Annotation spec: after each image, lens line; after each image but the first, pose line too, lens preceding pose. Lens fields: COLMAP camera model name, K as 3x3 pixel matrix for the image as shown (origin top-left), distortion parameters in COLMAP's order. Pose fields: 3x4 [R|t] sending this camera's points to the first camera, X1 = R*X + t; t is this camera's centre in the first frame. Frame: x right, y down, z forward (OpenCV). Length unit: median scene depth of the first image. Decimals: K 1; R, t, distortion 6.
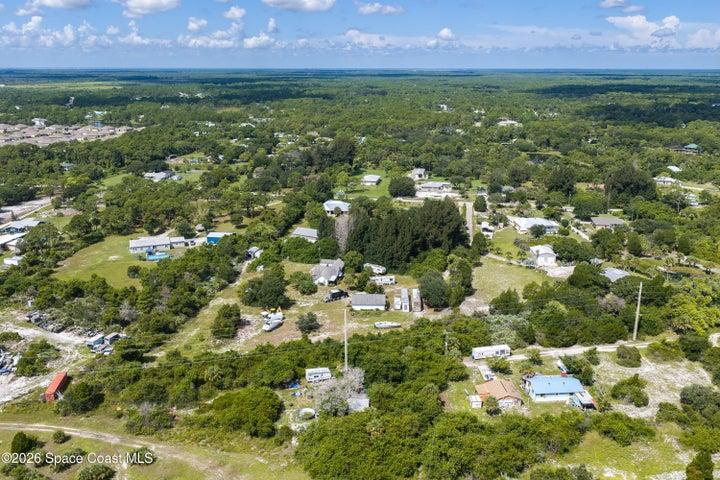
lens RADIAL K [[597.8, 0, 360.0], [0, 597.8, 240.0], [0, 0, 1]] dist [0.024131, -0.041988]
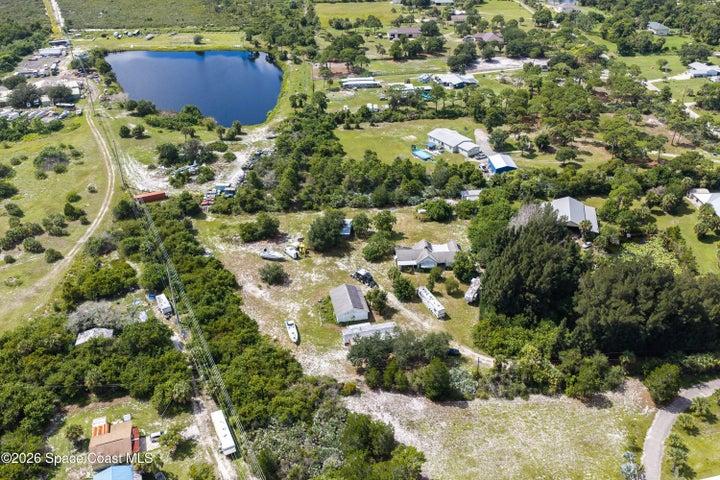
lens RADIAL K [[597.8, 0, 360.0], [0, 597.8, 240.0], [0, 0, 1]] dist [0.024131, -0.041988]
pose [[0.248743, 0.518699, -0.817972, 0.746306], [-0.260876, 0.849185, 0.459161, -0.403608], [0.932776, 0.099176, 0.346545, 0.873660]]
